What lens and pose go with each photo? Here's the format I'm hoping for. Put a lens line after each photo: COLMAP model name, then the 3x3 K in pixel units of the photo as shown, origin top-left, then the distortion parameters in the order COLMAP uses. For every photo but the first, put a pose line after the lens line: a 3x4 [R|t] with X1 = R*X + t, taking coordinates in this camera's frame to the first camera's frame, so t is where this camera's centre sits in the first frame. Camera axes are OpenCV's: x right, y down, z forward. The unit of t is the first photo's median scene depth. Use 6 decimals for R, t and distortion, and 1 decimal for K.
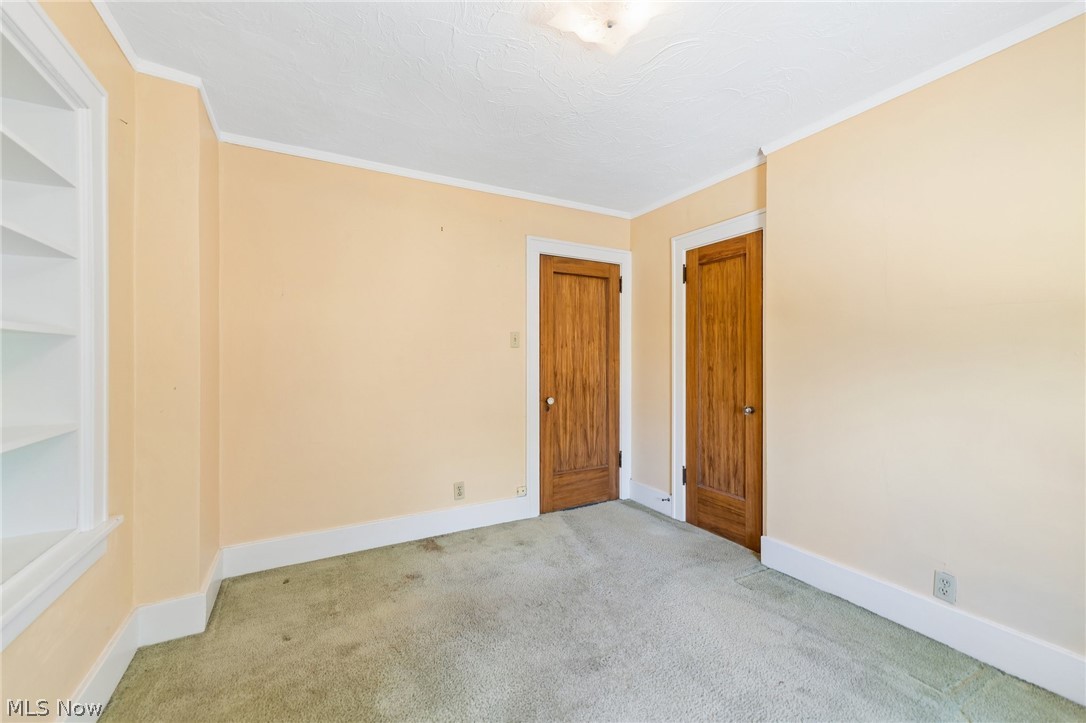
lens RADIAL K [[434.0, 0, 543.2], [0, 434.0, 359.0], [0, 0, 1]] dist [0.005914, -0.001143]
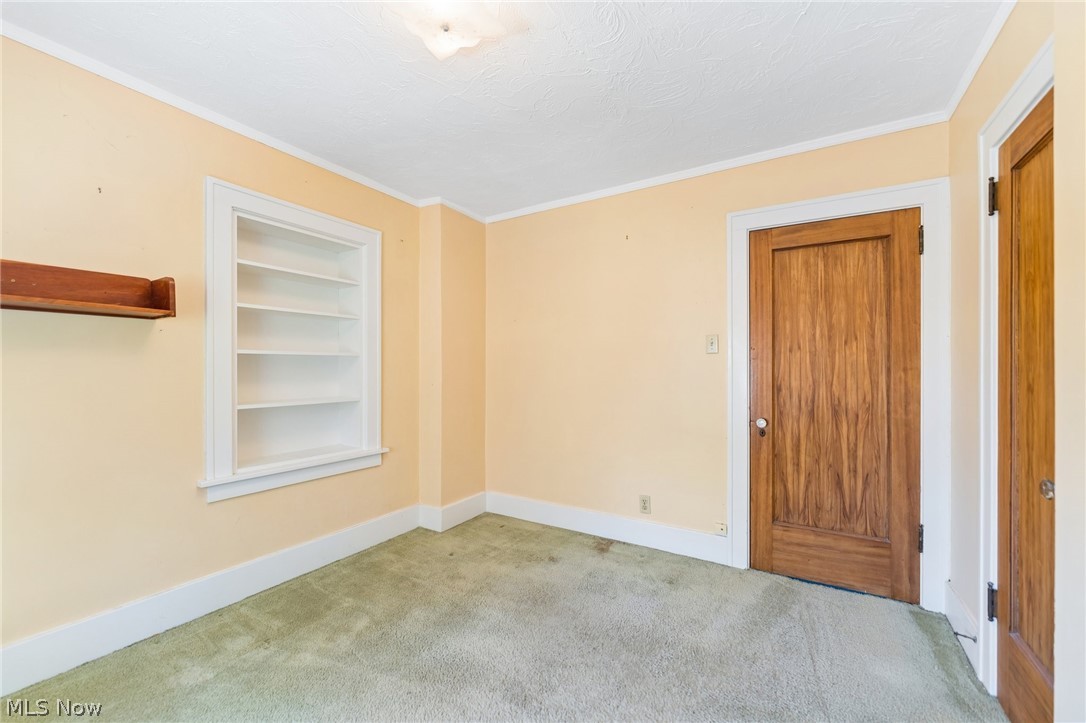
lens RADIAL K [[434.0, 0, 543.5], [0, 434.0, 366.6], [0, 0, 1]] dist [0.005914, -0.001143]
pose [[0.502804, 0.000135, -0.864401, 0.456056], [-0.001390, 0.999999, -0.000653, -0.000128], [0.864399, 0.001530, 0.502803, 0.280275]]
